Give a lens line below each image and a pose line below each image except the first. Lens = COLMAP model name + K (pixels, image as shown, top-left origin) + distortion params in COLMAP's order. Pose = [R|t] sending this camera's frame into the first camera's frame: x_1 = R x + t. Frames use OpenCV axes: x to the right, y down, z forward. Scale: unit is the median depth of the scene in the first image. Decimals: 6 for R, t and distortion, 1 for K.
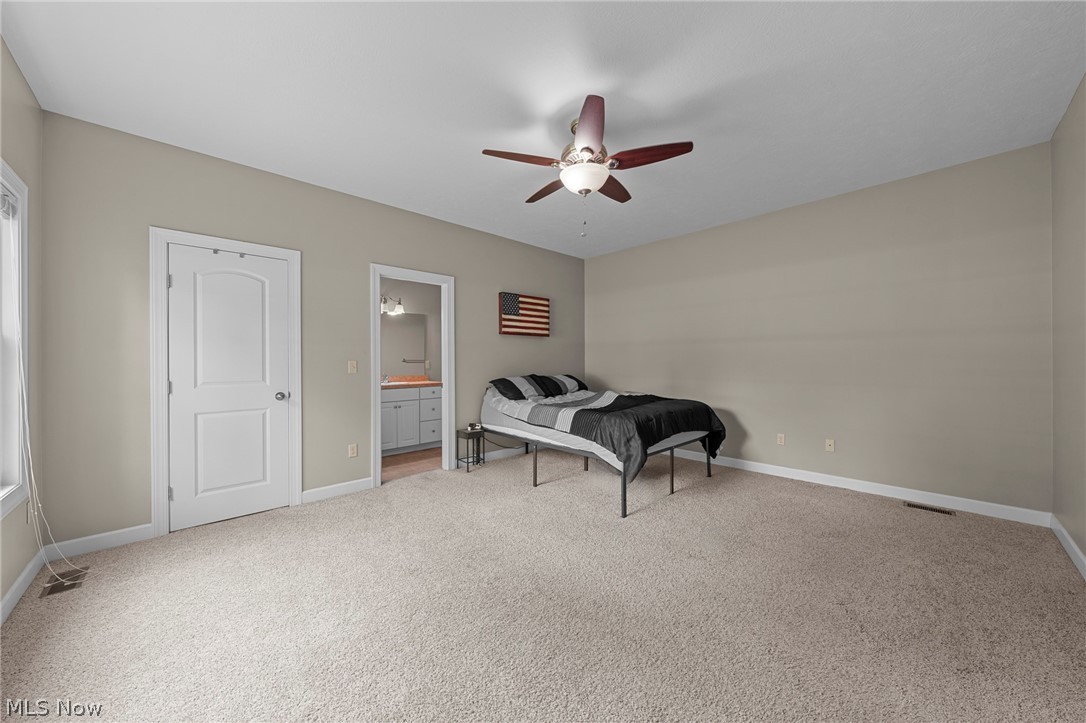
lens RADIAL K [[379.6, 0, 543.0], [0, 379.6, 361.5], [0, 0, 1]] dist [-0.000919, -0.000051]
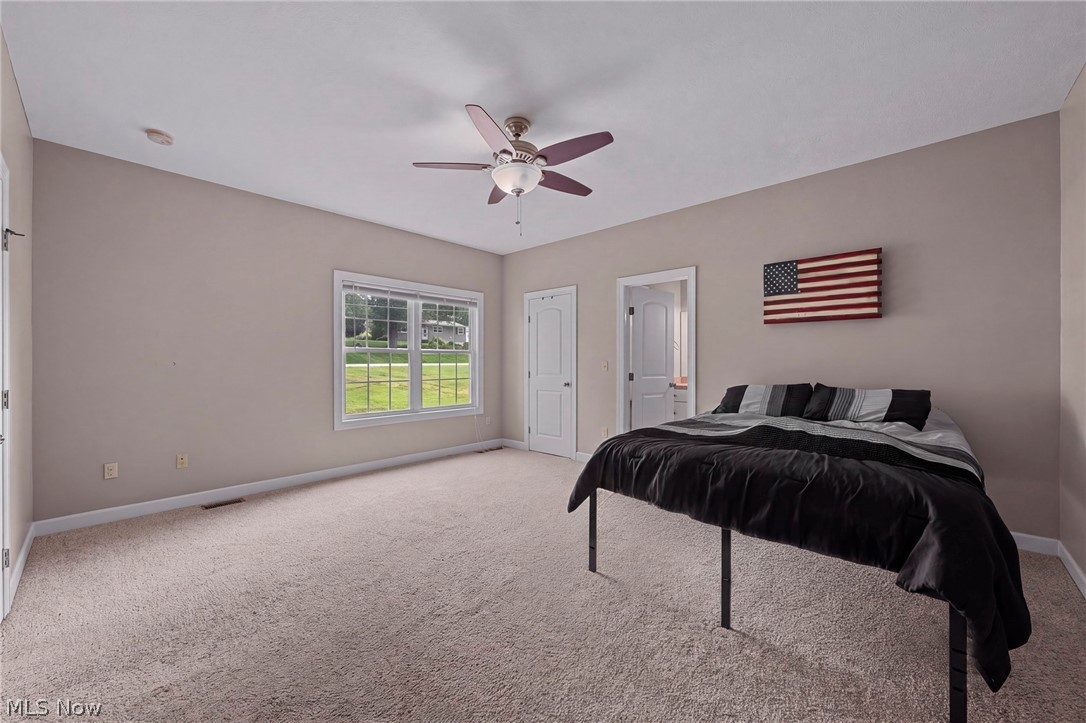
lens RADIAL K [[409.4, 0, 543.0], [0, 409.4, 361.5], [0, 0, 1]] dist [-0.002397, -0.000109]
pose [[0.072040, -0.002992, -0.997397, 0.905475], [-0.010751, 0.999935, -0.003776, 0.008104], [0.997344, 0.010995, 0.072003, 0.765508]]
